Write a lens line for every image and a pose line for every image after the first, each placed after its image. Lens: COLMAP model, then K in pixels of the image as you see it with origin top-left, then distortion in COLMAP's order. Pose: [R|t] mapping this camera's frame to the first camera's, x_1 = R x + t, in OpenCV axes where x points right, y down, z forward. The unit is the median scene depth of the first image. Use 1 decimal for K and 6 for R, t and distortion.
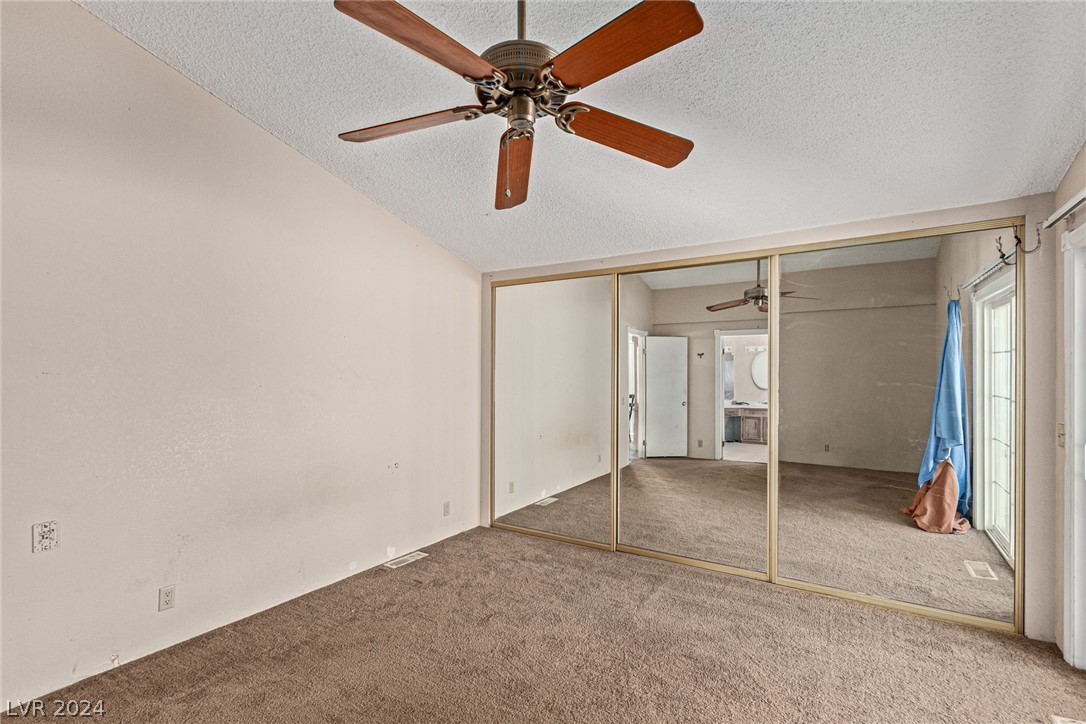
lens RADIAL K [[499.4, 0, 544.3], [0, 499.4, 372.9], [0, 0, 1]] dist [0.001632, -0.000463]
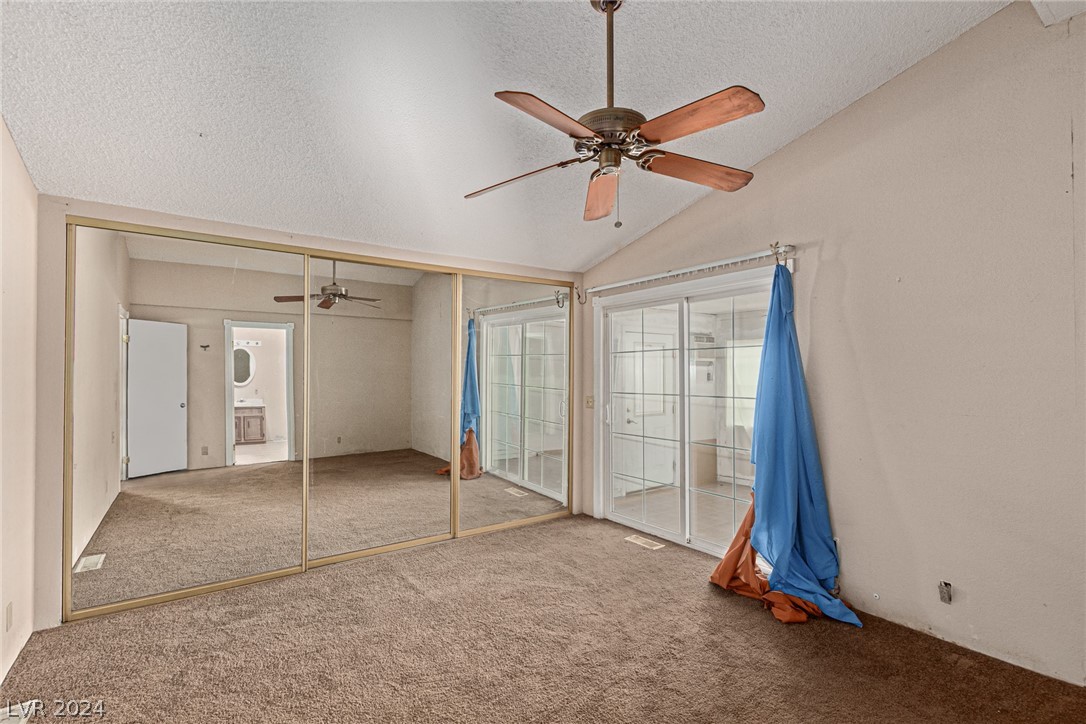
lens RADIAL K [[499.4, 0, 544.3], [0, 499.4, 372.9], [0, 0, 1]] dist [0.001632, -0.000463]
pose [[0.379720, -0.004178, 0.925092, -0.490961], [-0.004129, 0.999972, 0.006211, 0.002235], [-0.925092, -0.006178, 0.379693, 0.268679]]
